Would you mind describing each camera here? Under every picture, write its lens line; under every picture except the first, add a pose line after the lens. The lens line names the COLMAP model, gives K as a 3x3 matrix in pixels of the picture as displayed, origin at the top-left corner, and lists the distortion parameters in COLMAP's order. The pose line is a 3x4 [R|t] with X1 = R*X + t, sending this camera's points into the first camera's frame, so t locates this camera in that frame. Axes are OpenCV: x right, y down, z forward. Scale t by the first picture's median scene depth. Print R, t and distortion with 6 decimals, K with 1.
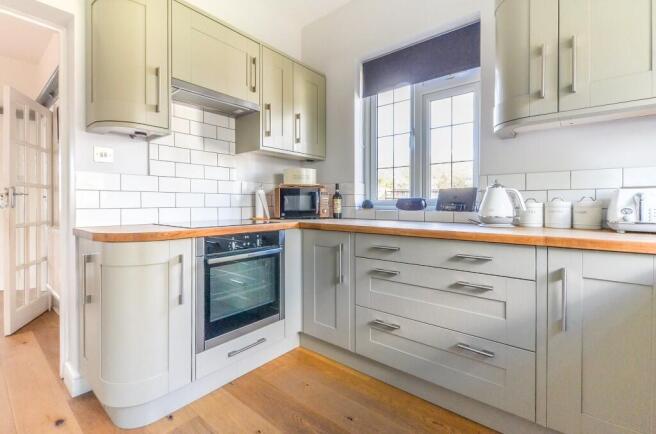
lens RADIAL K [[292.2, 0, 339.1], [0, 292.2, 203.8], [0, 0, 1]] dist [-0.005610, -0.001377]
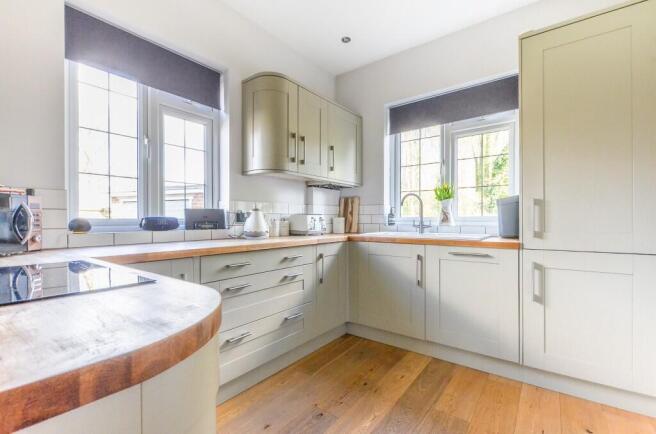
lens RADIAL K [[292.2, 0, 328.8], [0, 292.2, 219.5], [0, 0, 1]] dist [-0.005610, -0.001377]
pose [[-0.029524, 0.002859, 0.999560, -0.833218], [0.007220, 0.999970, -0.002647, -0.006998], [-0.999538, 0.007139, -0.029544, 0.651360]]
